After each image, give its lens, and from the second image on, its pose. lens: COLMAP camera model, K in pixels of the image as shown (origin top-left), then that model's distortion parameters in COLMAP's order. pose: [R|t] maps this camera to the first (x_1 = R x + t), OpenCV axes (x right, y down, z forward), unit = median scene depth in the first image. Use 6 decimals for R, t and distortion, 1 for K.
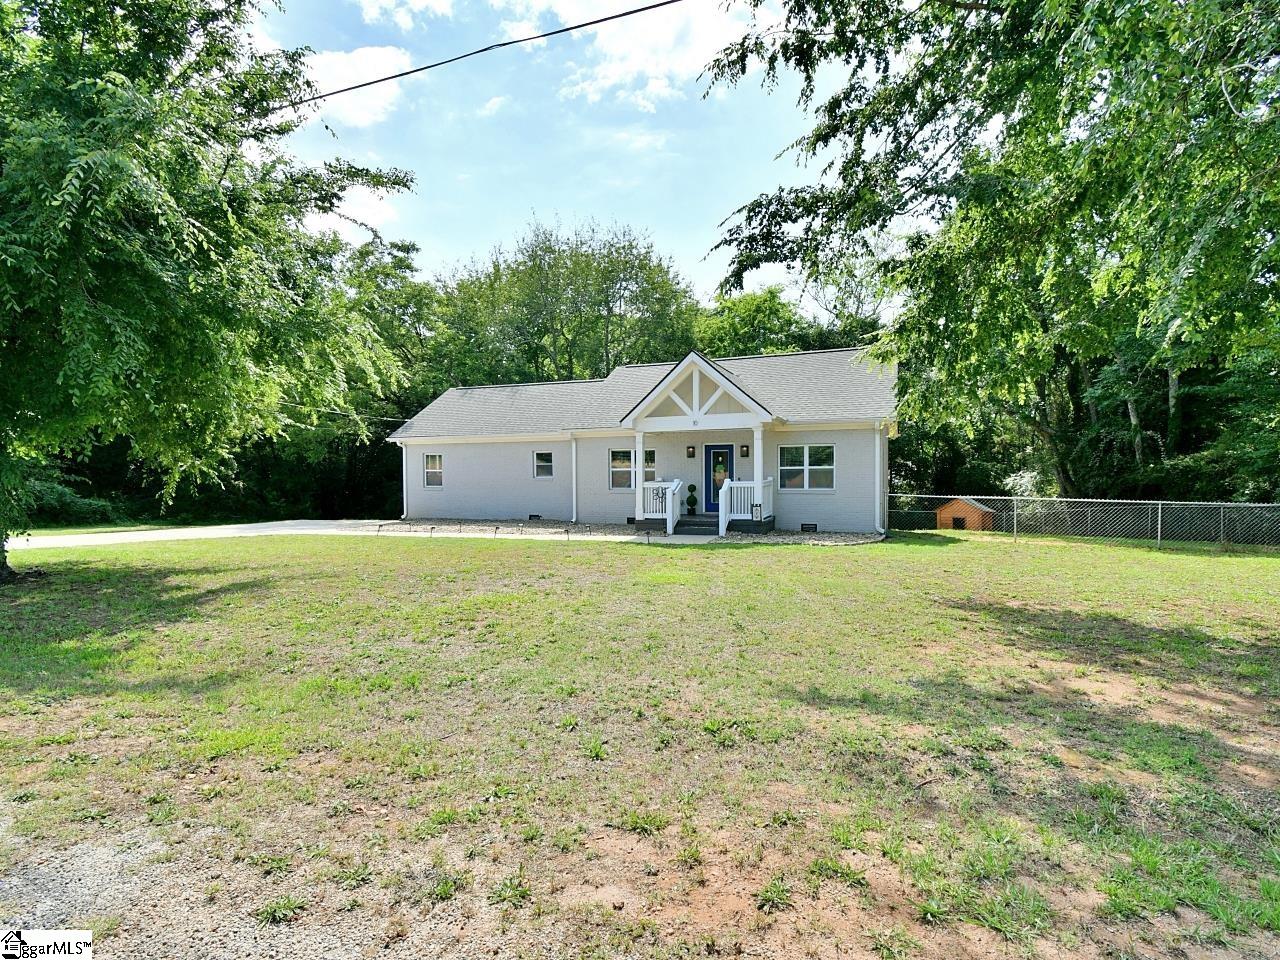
lens RADIAL K [[625.8, 0, 640.0], [0, 625.8, 480.0], [0, 0, 1]] dist [0.020034, -0.027706]
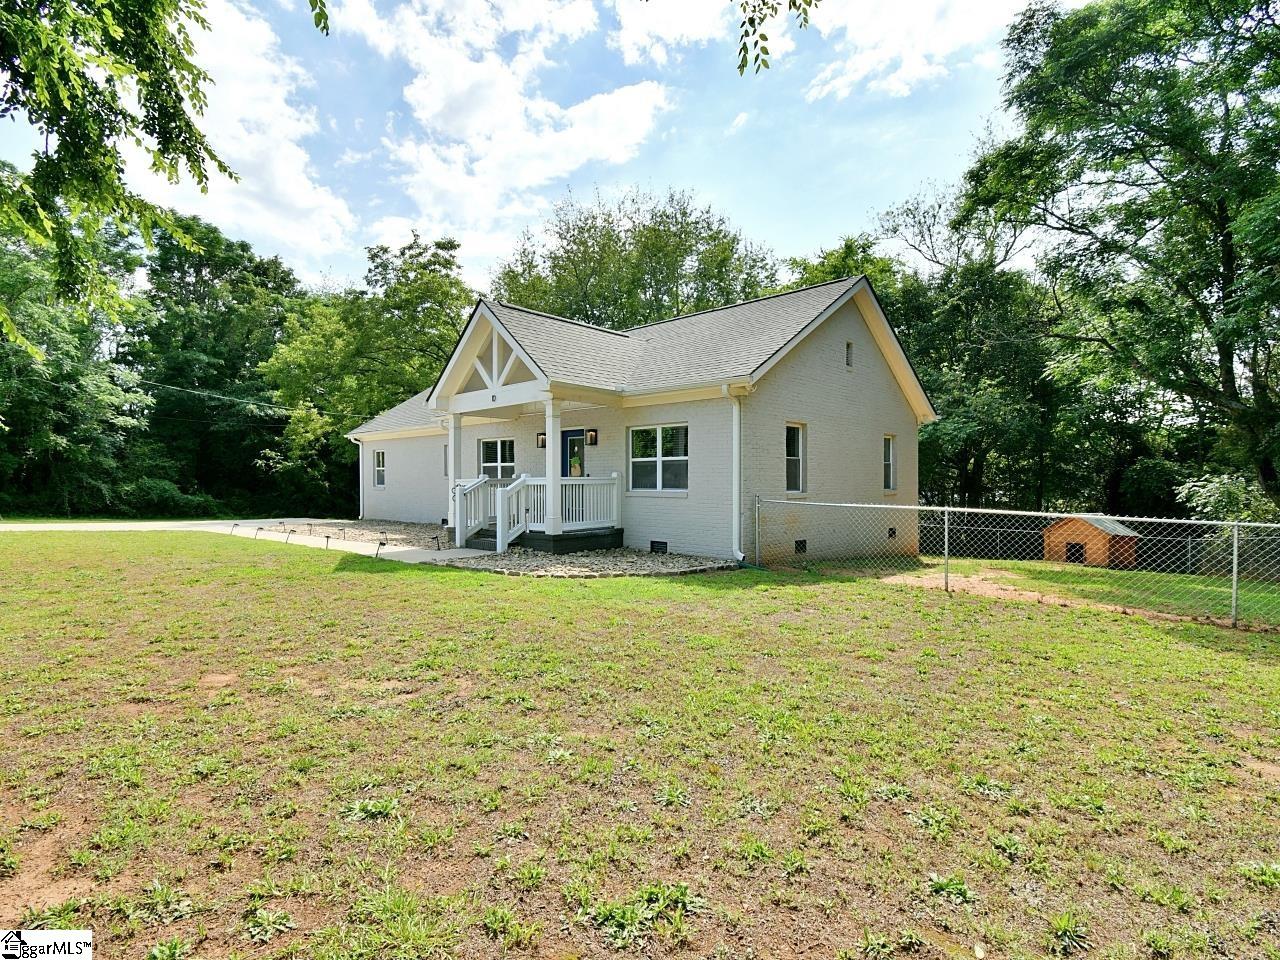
lens RADIAL K [[648.2, 0, 640.0], [0, 648.2, 480.0], [0, 0, 1]] dist [-0.000637, -0.000073]
pose [[0.935779, 0.010207, -0.352440, 0.491200], [-0.018818, 0.999602, -0.021016, 0.018698], [0.352085, 0.026299, 0.935599, 0.318904]]
